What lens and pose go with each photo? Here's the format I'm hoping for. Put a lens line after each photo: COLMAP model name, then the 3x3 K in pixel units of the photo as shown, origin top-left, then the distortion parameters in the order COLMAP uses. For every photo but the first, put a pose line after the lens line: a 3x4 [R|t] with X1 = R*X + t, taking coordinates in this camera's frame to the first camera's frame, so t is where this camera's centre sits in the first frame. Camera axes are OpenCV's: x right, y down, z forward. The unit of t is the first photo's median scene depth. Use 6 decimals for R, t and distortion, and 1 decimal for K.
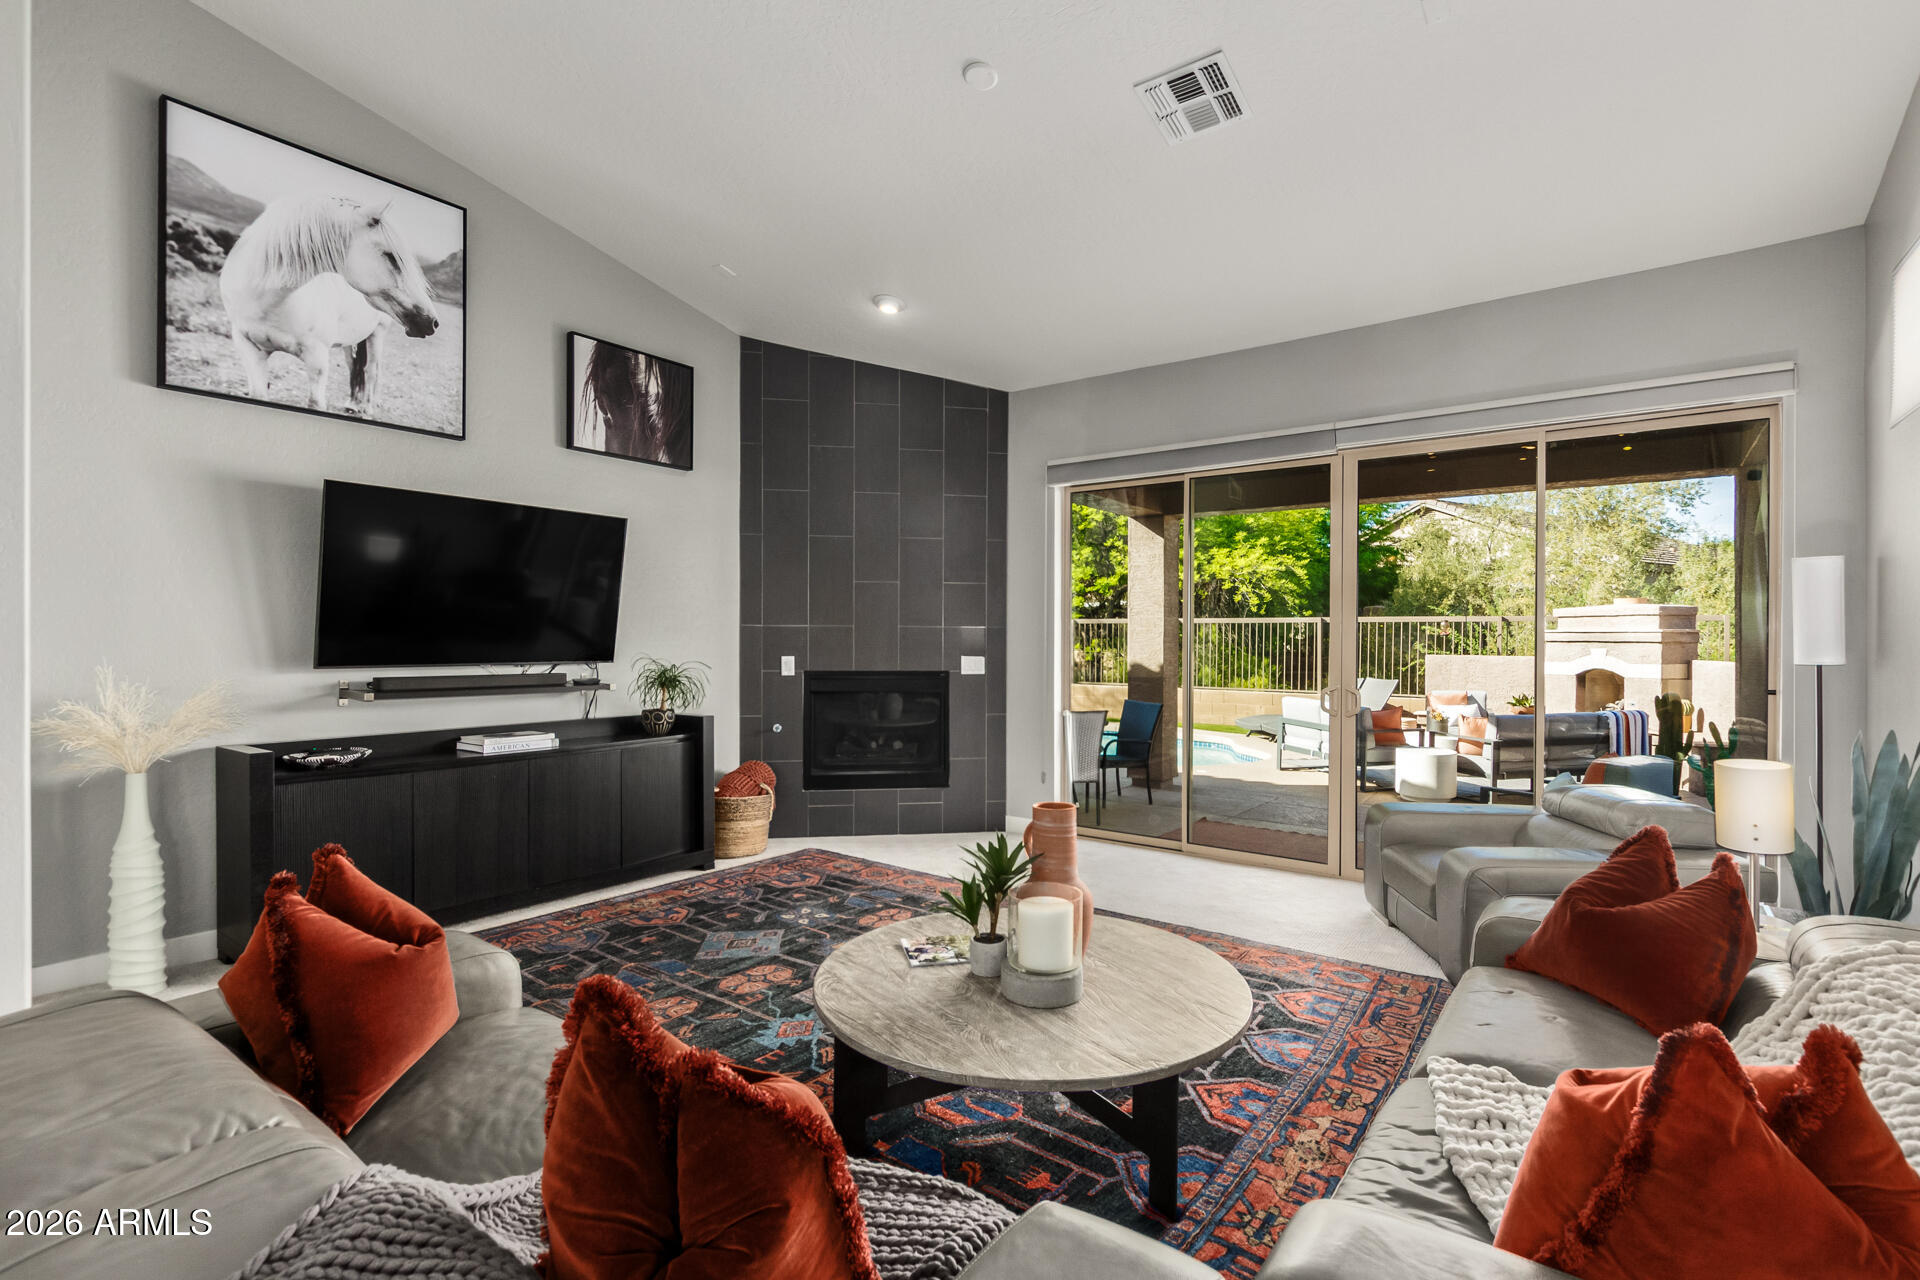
lens RADIAL K [[892.0, 0, 960.0], [0, 892.0, 640.0], [0, 0, 1]] dist [0.001631, 0.000888]
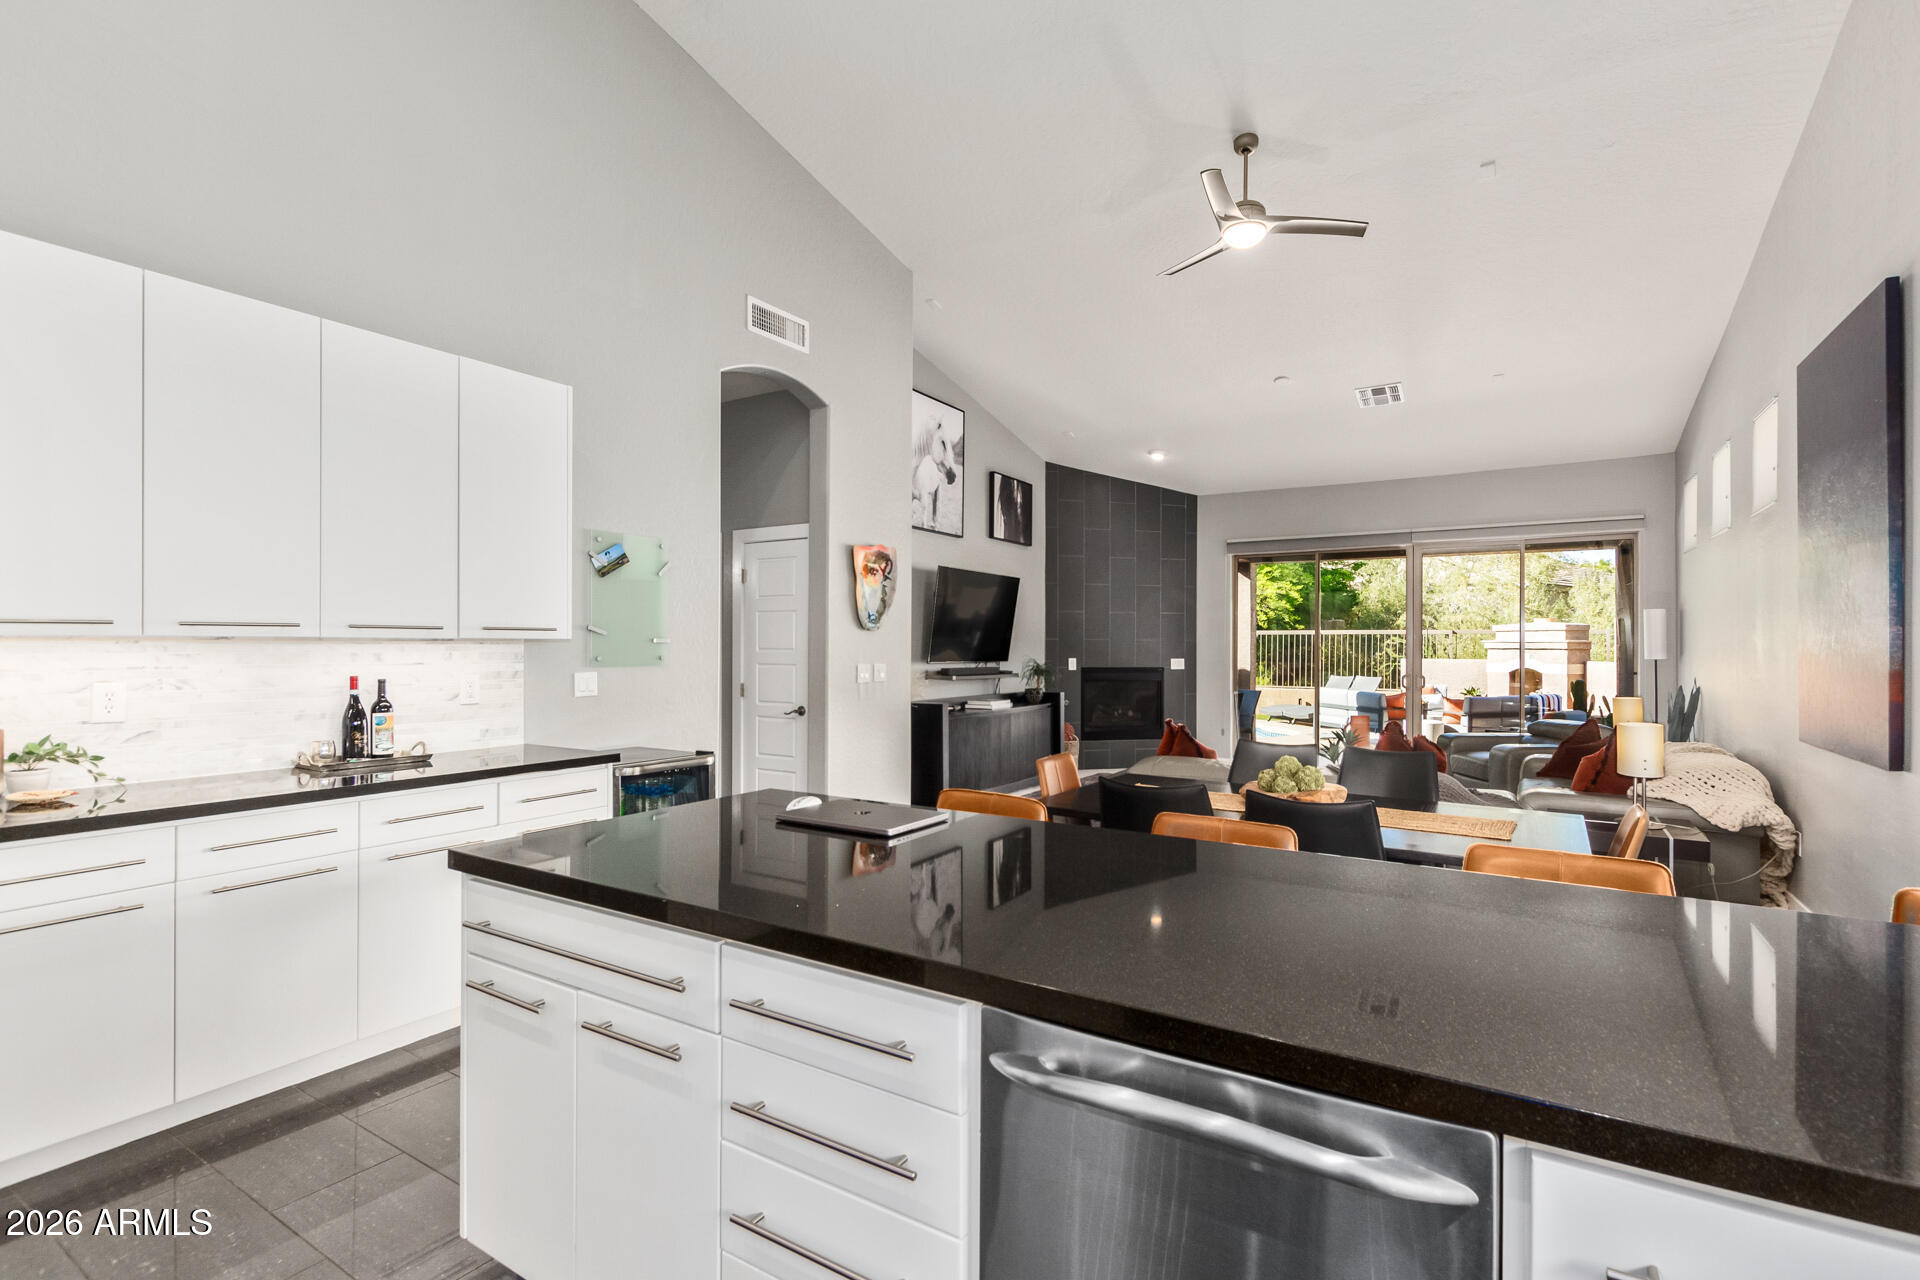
lens RADIAL K [[892.0, 0, 960.0], [0, 892.0, 640.0], [0, 0, 1]] dist [0.001631, 0.000888]
pose [[0.996267, -0.000815, 0.086325, -0.610639], [0.001717, 0.999945, -0.010369, 0.001796], [-0.086312, 0.010479, 0.996213, -0.684507]]
